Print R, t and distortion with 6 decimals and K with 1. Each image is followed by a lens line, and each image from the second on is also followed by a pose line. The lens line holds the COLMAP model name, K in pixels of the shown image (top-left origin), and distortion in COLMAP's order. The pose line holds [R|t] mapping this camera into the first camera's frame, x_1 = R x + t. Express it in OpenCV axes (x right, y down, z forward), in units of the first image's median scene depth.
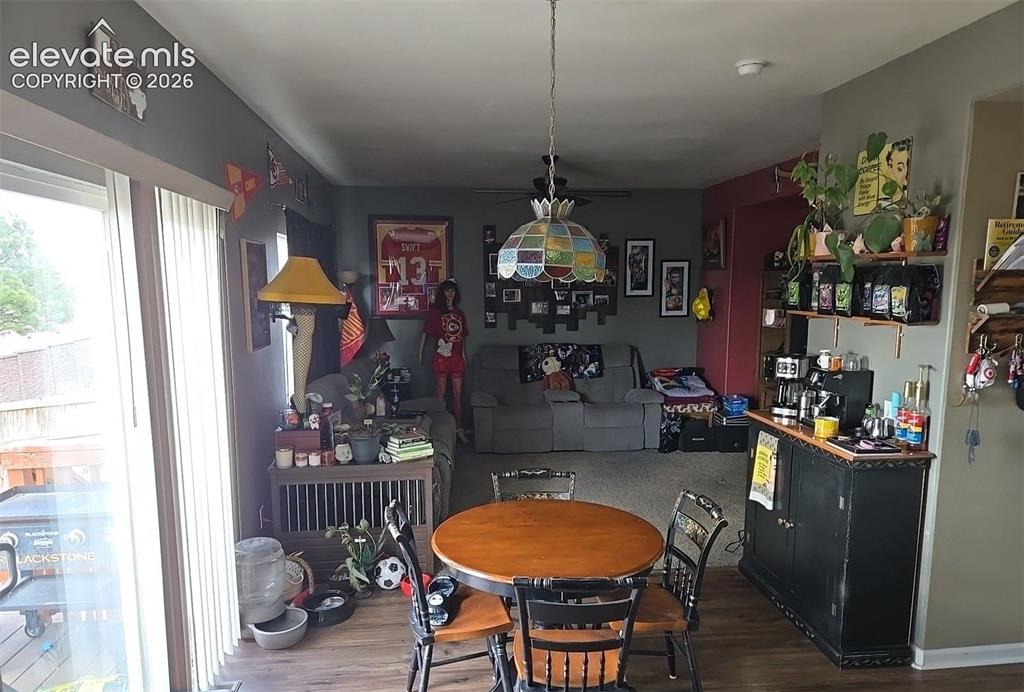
lens RADIAL K [[681.5, 0, 508.2], [0, 681.5, 386.9], [0, 0, 1]] dist [0.098658, -0.099818]
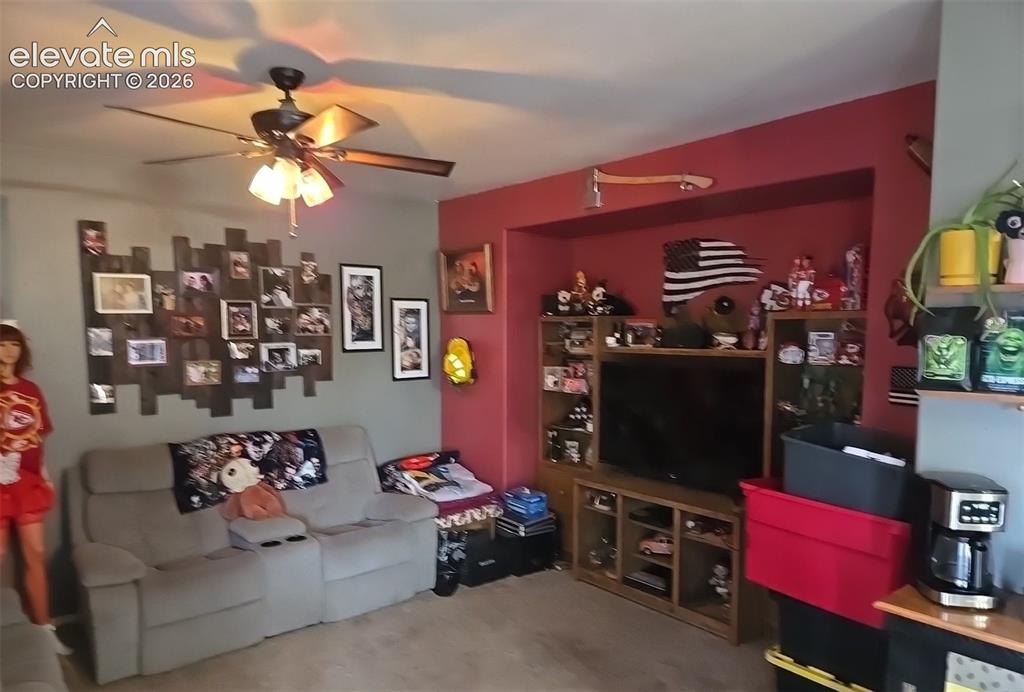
lens RADIAL K [[681.5, 0, 508.2], [0, 681.5, 386.9], [0, 0, 1]] dist [0.098658, -0.099818]
pose [[0.826925, -0.045798, 0.560444, -0.134851], [0.082559, 0.995765, -0.040444, -0.119567], [-0.556218, 0.079714, 0.827204, 0.764655]]
